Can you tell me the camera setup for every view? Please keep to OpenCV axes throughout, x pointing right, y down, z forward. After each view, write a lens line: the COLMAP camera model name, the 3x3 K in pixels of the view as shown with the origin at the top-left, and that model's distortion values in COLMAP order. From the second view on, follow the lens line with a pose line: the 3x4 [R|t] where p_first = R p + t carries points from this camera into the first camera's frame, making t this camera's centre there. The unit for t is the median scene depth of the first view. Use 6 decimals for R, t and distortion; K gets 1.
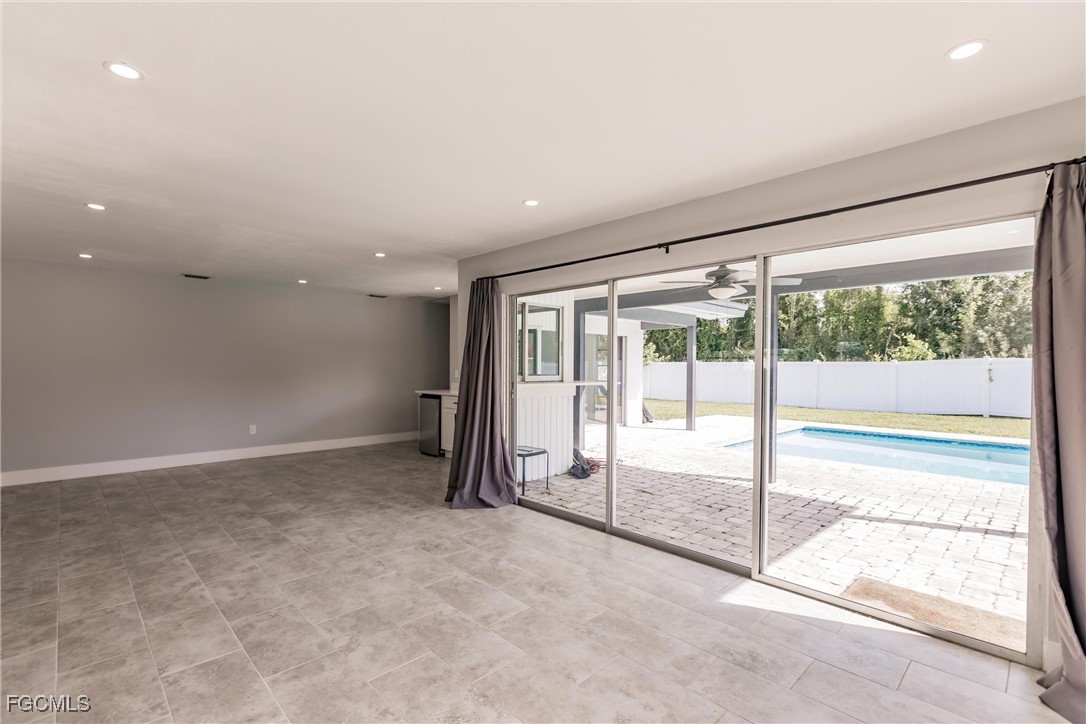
lens RADIAL K [[488.8, 0, 545.0], [0, 488.8, 371.4], [0, 0, 1]] dist [0.000392, 0.000161]
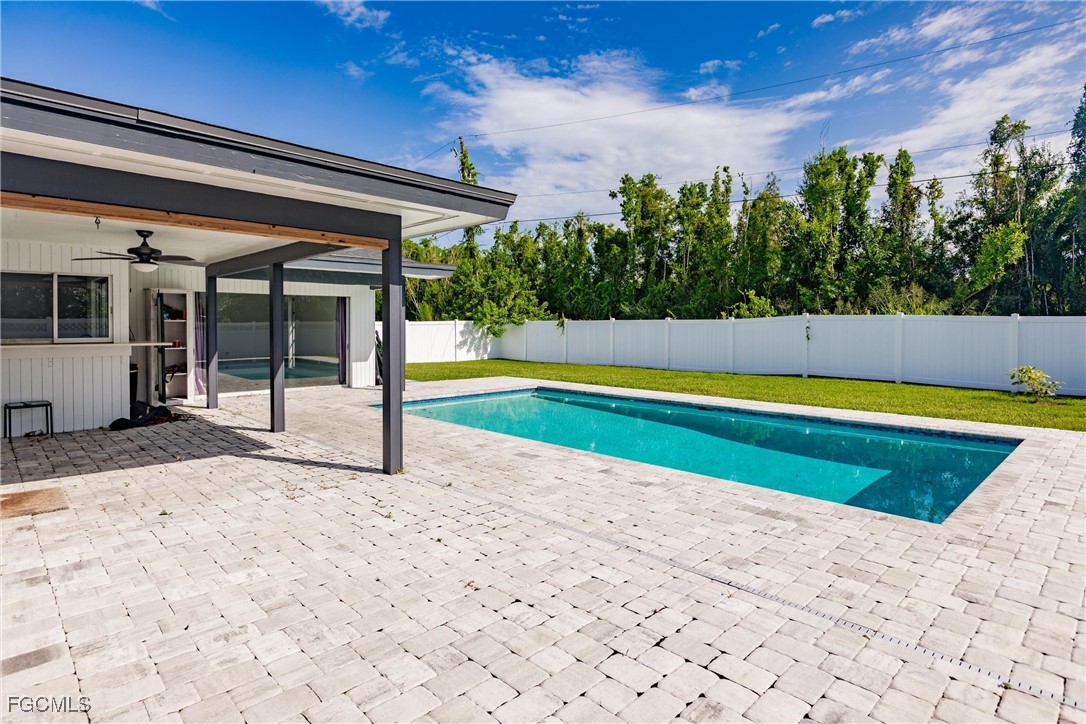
lens RADIAL K [[570.4, 0, 541.2], [0, 570.4, 328.8], [0, 0, 1]] dist [-0.004841, -0.000446]
pose [[0.999934, -0.006539, 0.009412, 0.576945], [0.006571, 0.999973, -0.003395, -0.000412], [-0.009389, 0.003457, 0.999950, -0.167902]]
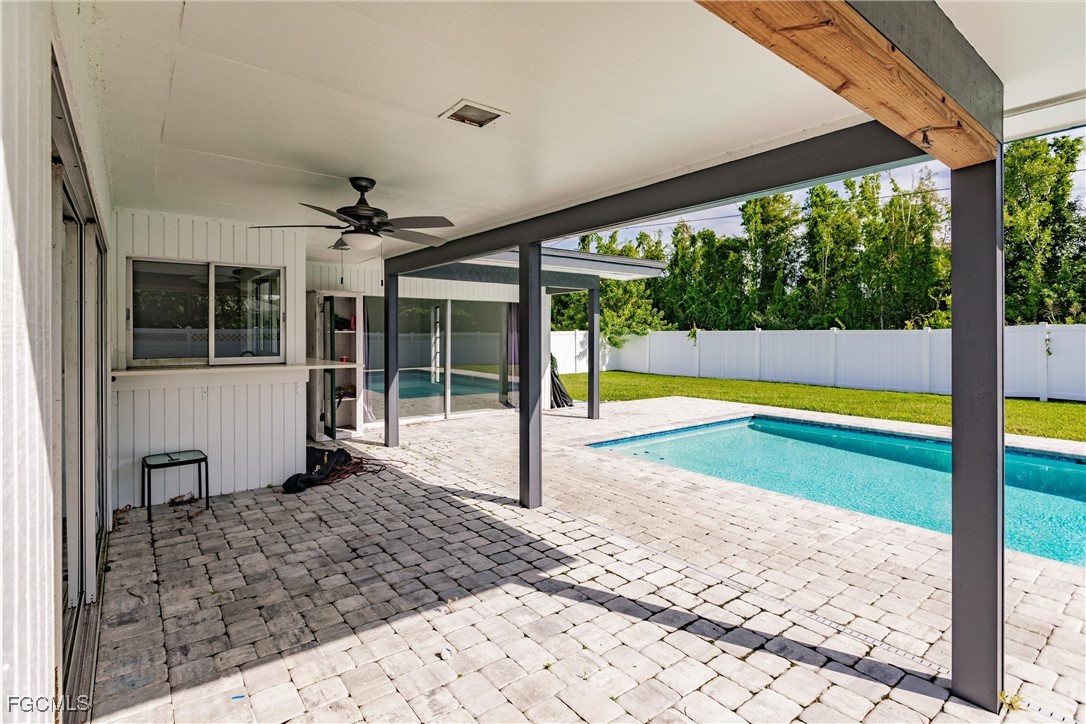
lens RADIAL K [[526.9, 0, 542.7], [0, 526.9, 332.9], [0, 0, 1]] dist [-0.000088, -0.000102]
pose [[0.994404, -0.005049, -0.105527, 0.307631], [0.003642, 0.999902, -0.013518, -0.009262], [0.105585, 0.013058, 0.994325, 0.127485]]
